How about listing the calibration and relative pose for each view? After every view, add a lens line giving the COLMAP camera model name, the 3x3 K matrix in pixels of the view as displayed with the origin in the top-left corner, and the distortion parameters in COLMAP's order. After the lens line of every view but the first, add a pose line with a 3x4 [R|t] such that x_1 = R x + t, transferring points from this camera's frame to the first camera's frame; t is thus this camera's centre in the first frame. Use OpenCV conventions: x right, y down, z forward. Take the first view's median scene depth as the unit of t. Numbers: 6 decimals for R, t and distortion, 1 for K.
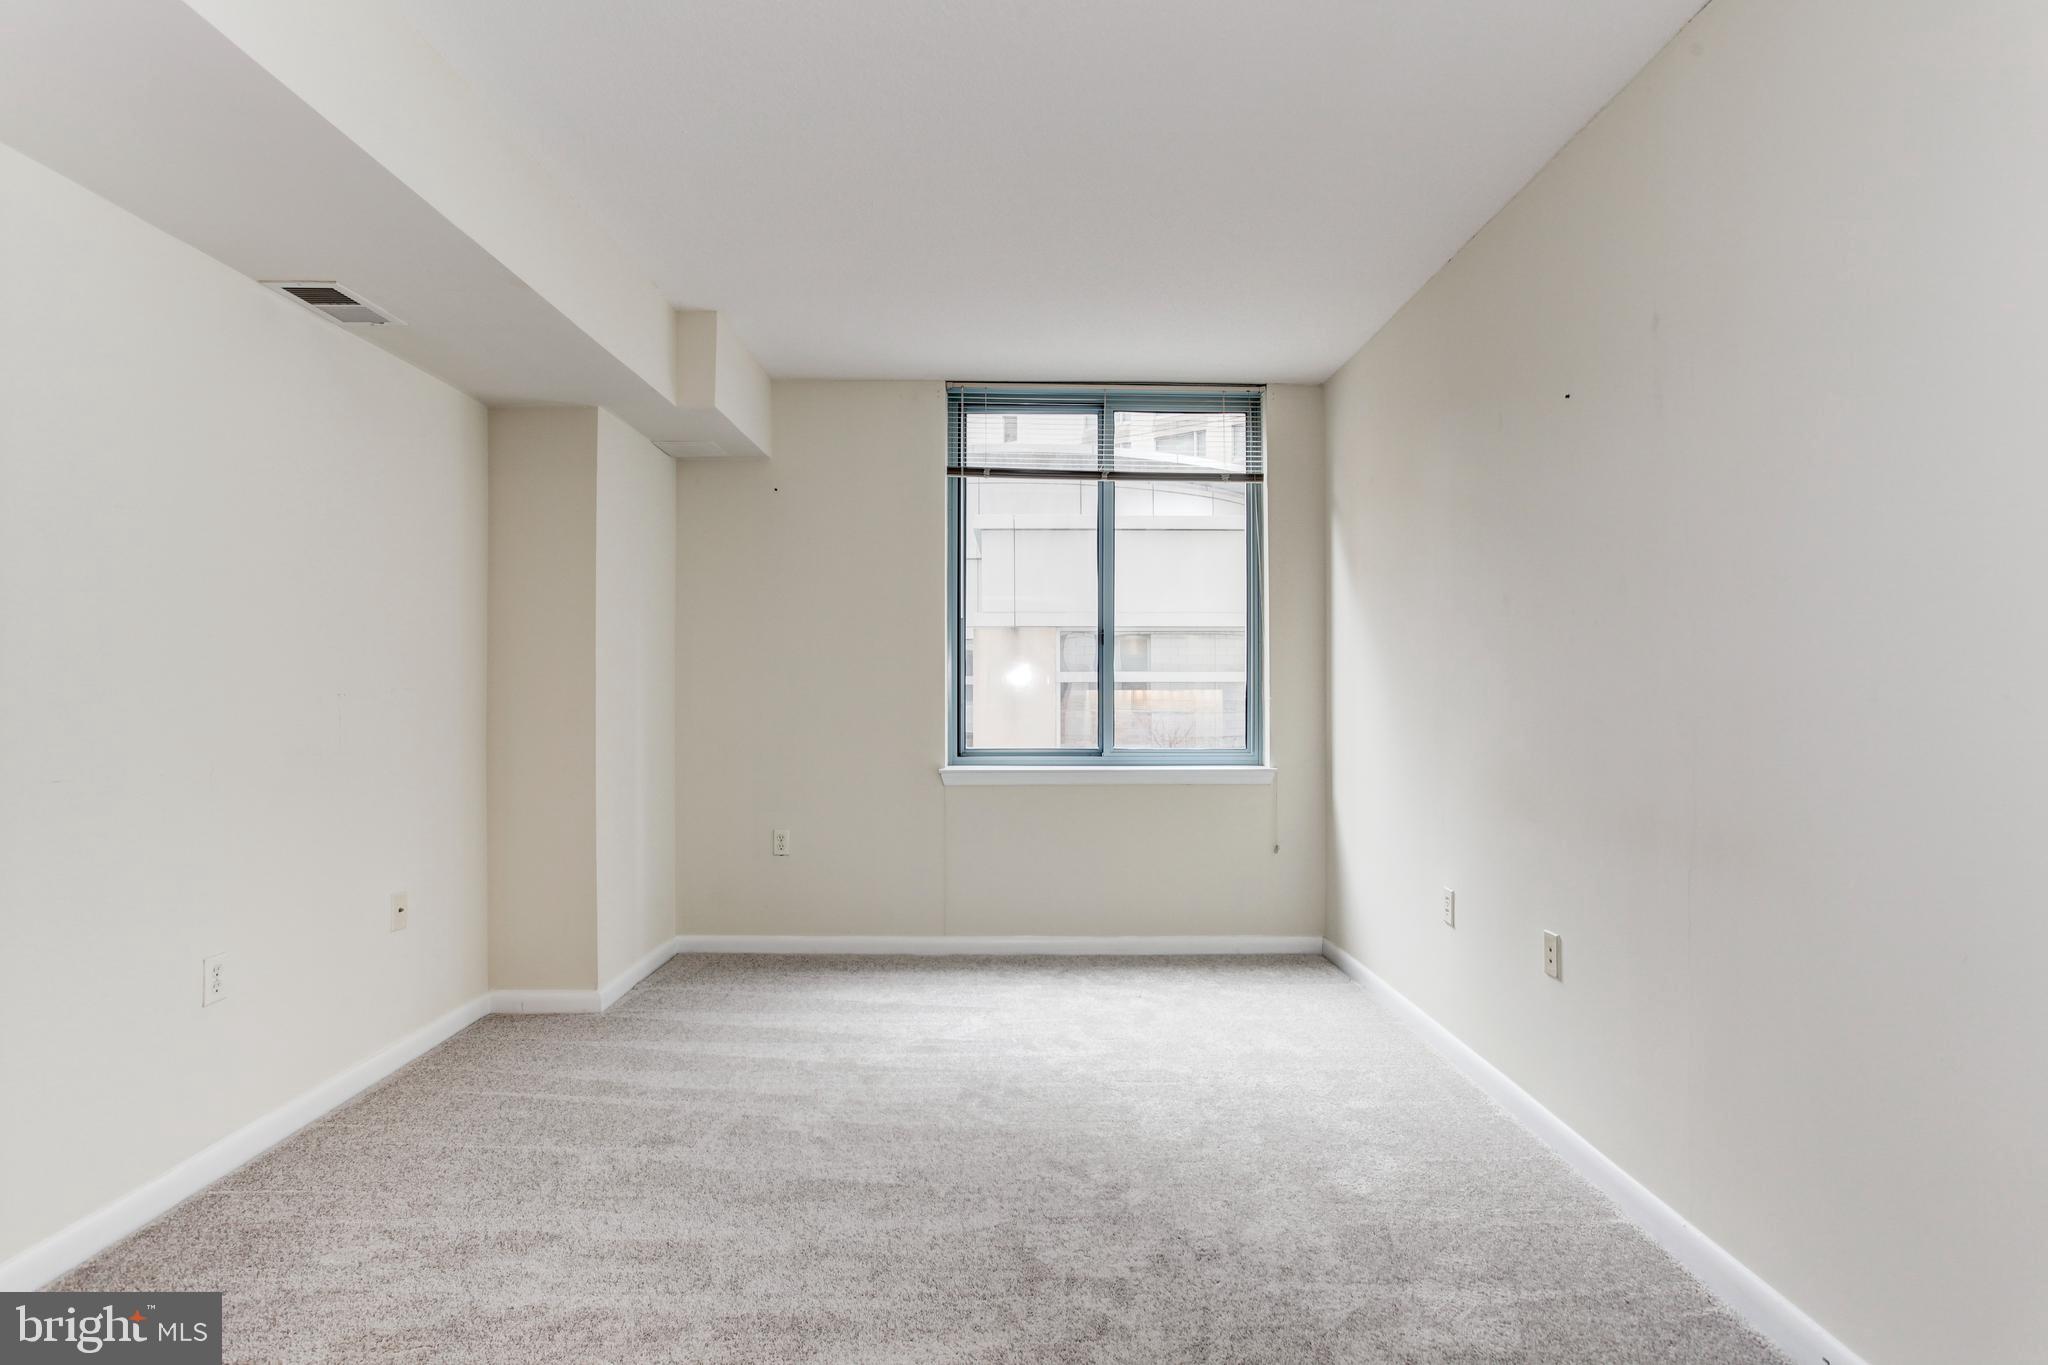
lens RADIAL K [[1020.0, 0, 1033.2], [0, 1020.0, 682.2], [0, 0, 1]] dist [-0.041216, 0.022138]
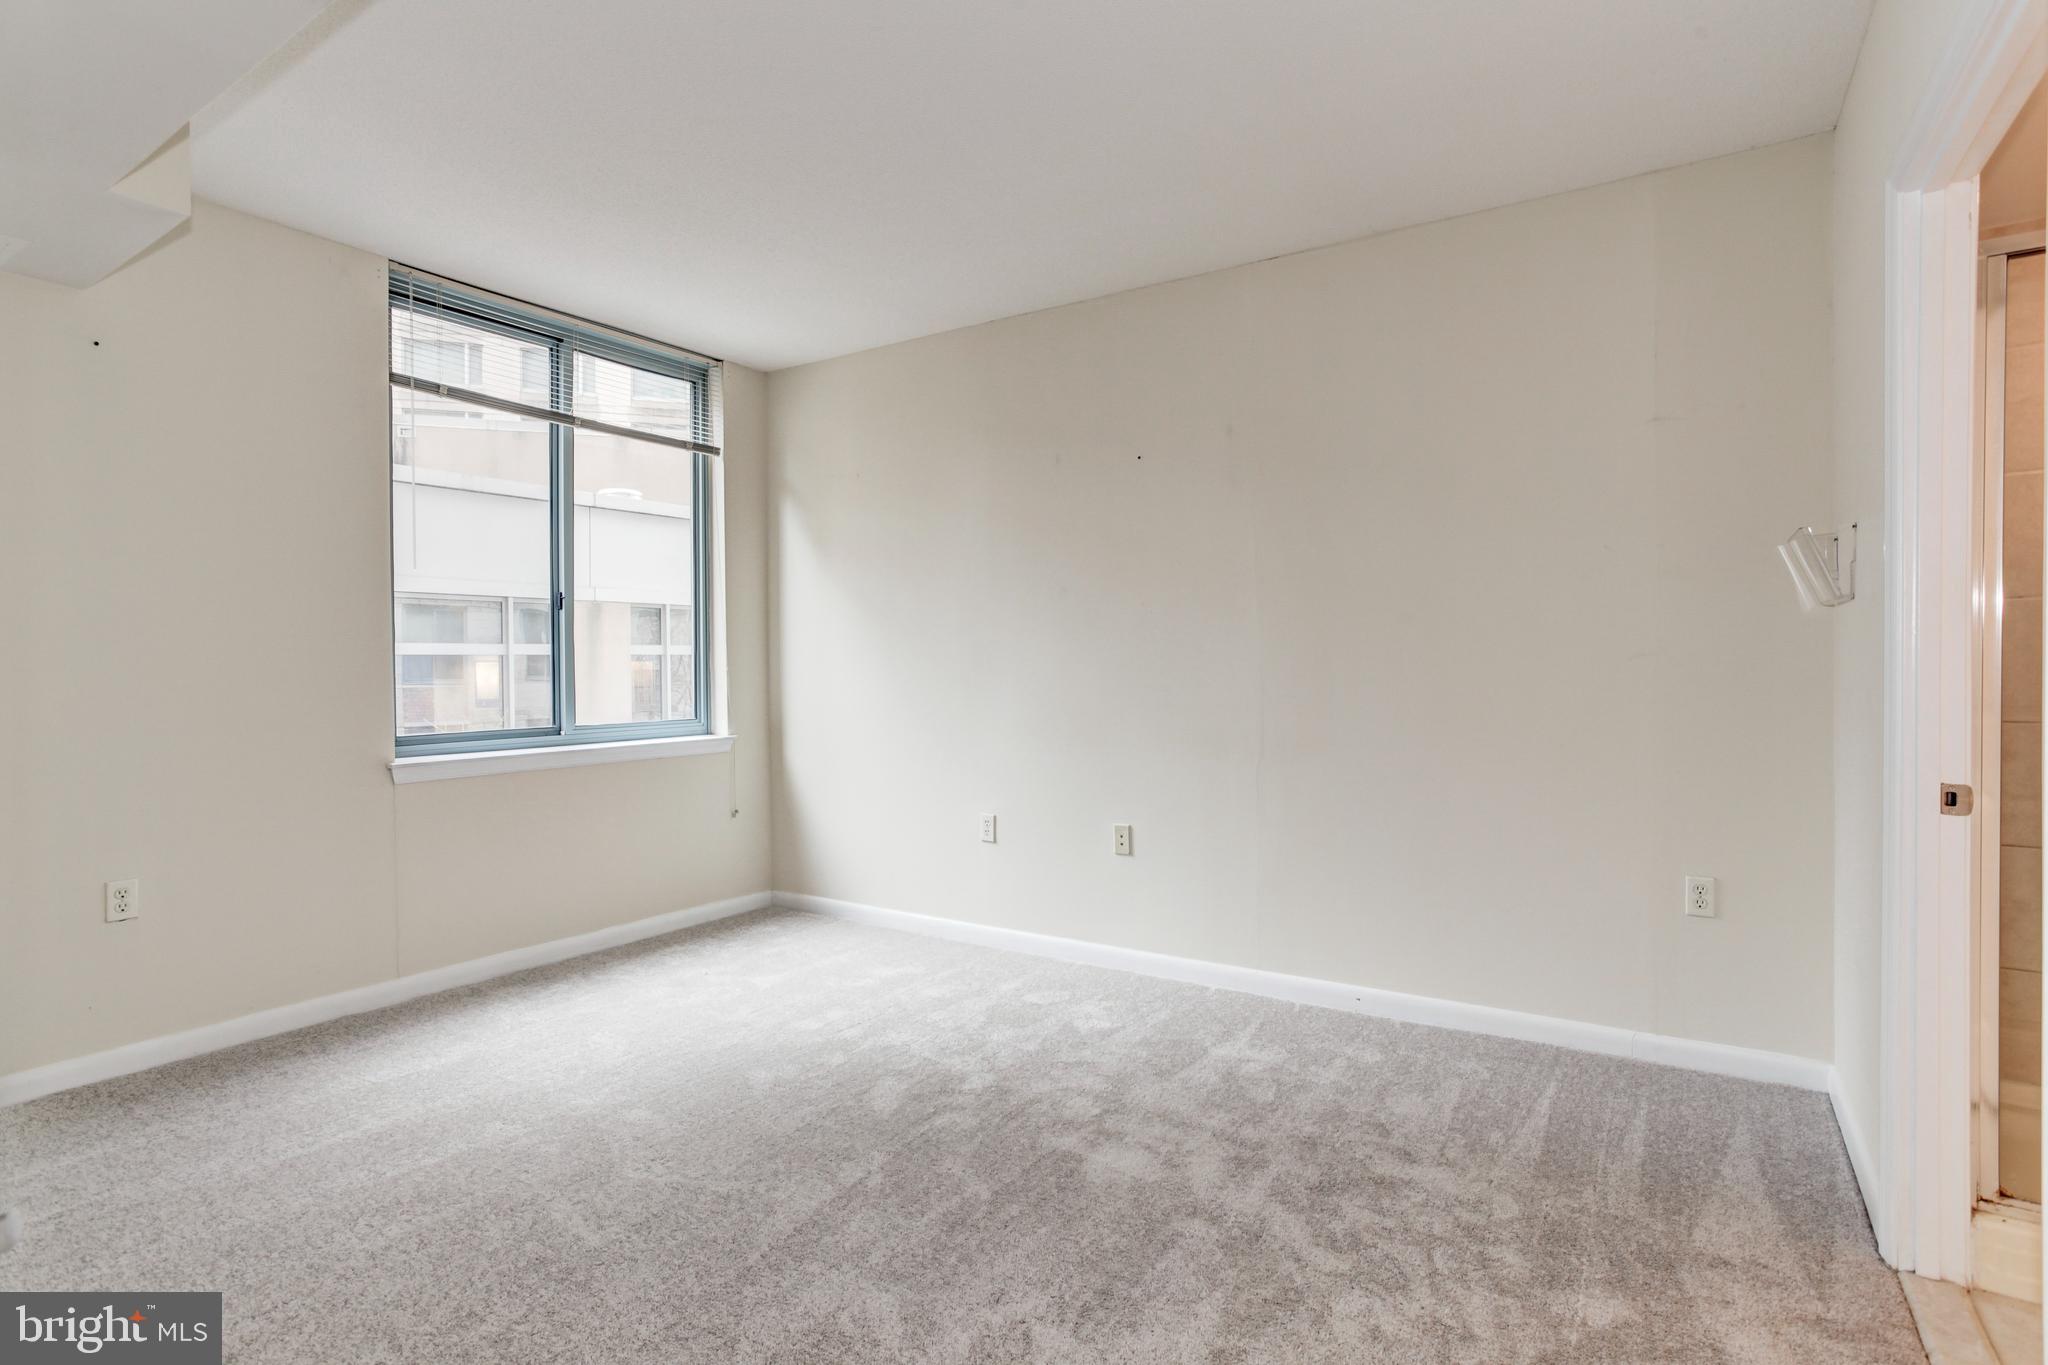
lens RADIAL K [[1012.6, 0, 1021.9], [0, 1012.6, 673.3], [0, 0, 1]] dist [-0.061766, 0.040316]
pose [[0.567290, -0.015510, 0.823372, -0.457966], [0.003846, 0.999862, 0.016185, 0.006828], [-0.823509, -0.006015, 0.567271, 0.188918]]
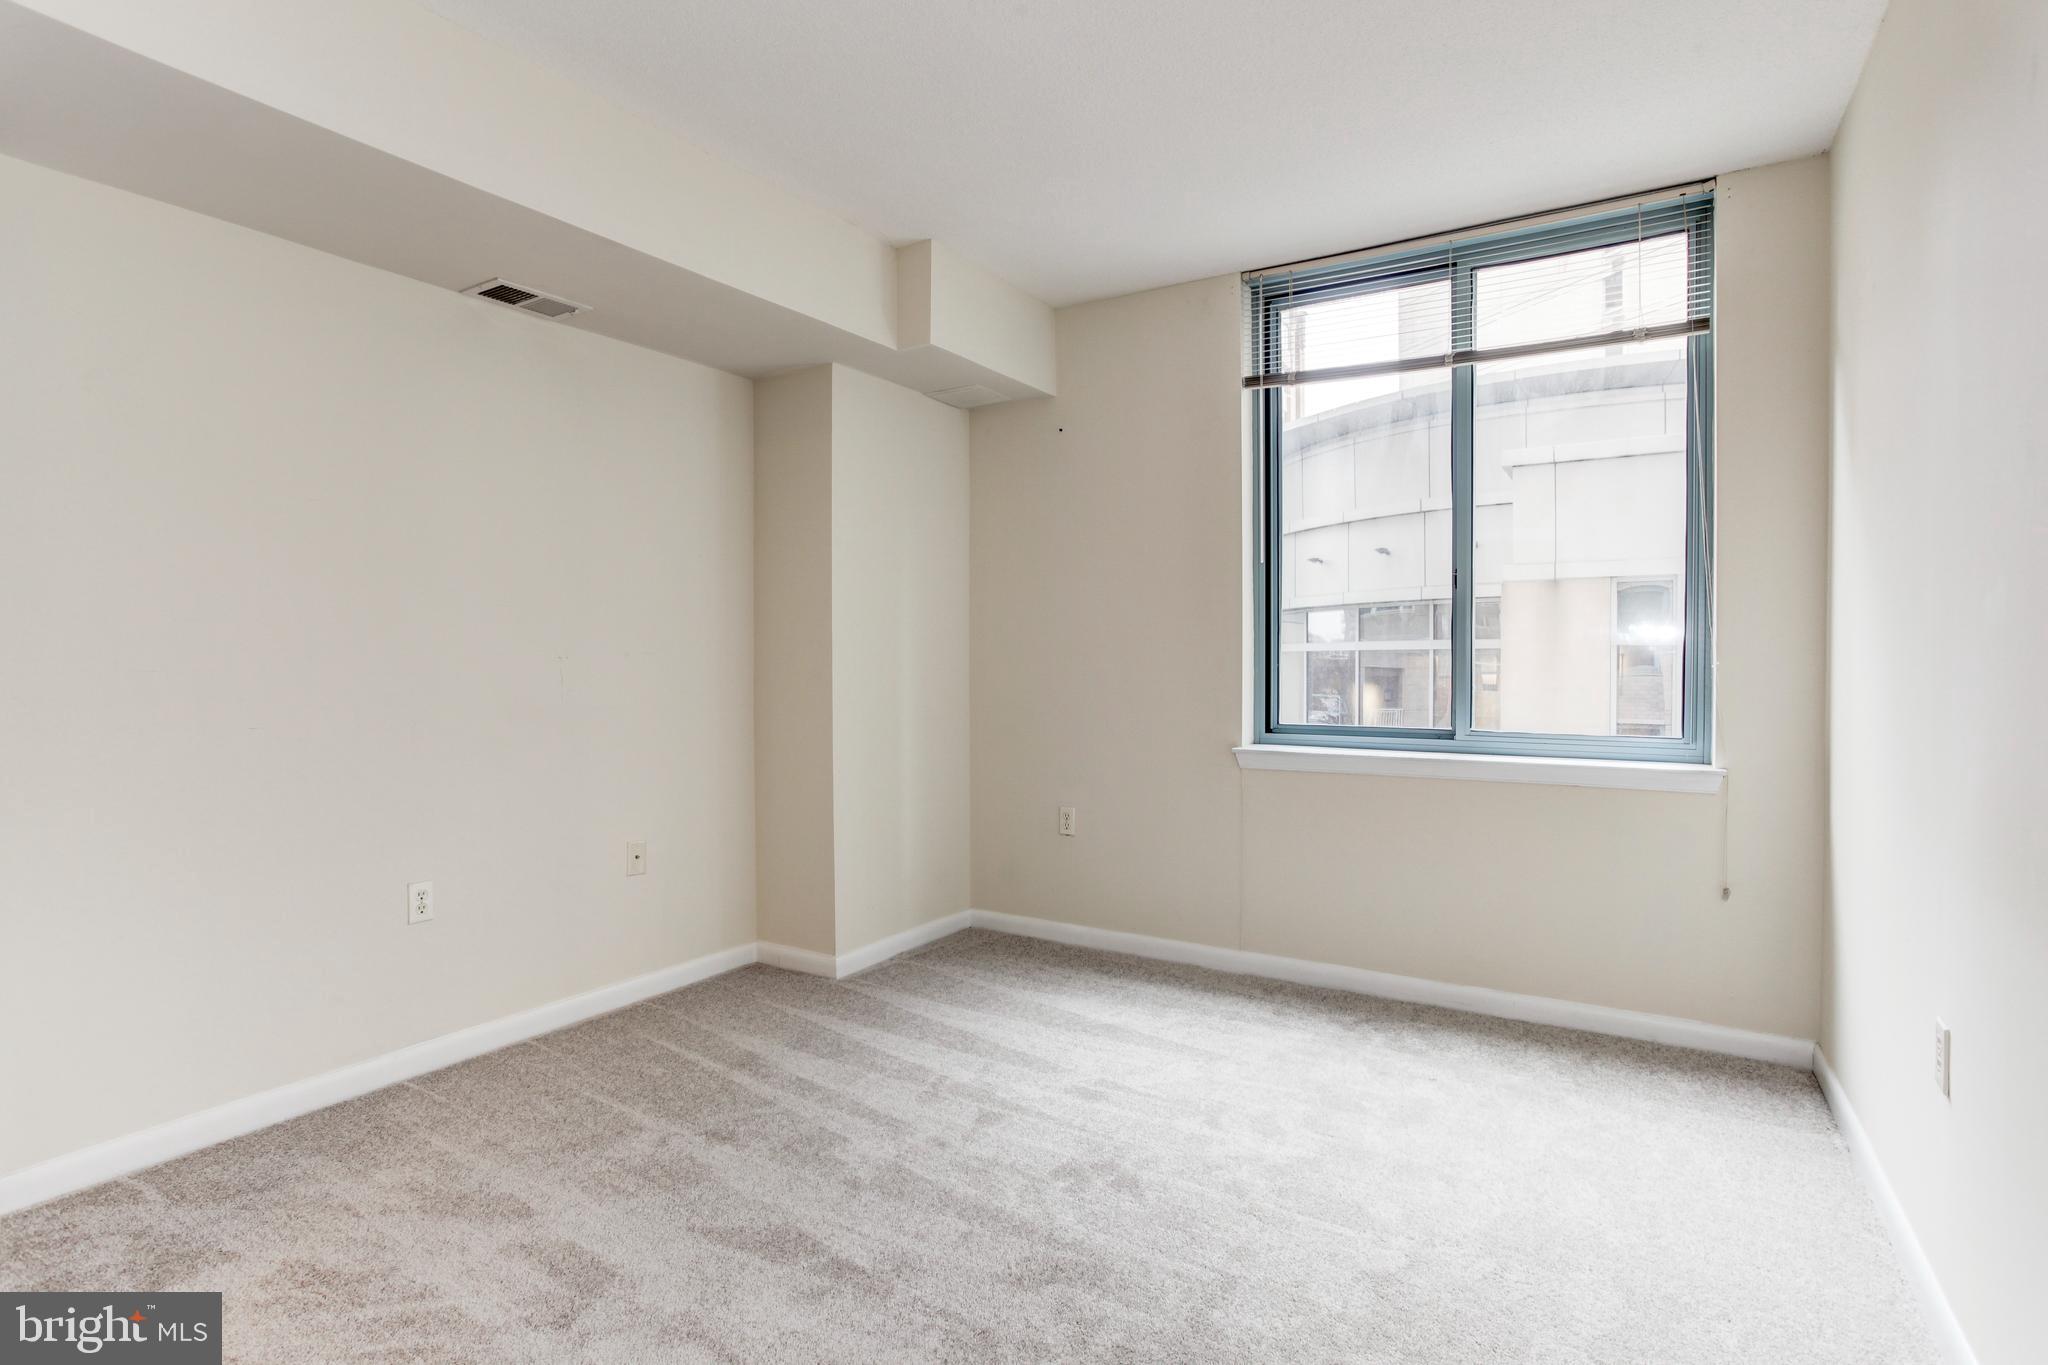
lens RADIAL K [[1012.6, 0, 1021.9], [0, 1012.6, 673.3], [0, 0, 1]] dist [-0.061766, 0.040316]
pose [[0.835458, 0.004962, -0.549532, 0.223011], [0.007480, 0.999764, 0.020401, 0.007453], [0.549503, -0.021155, 0.835224, 0.239264]]
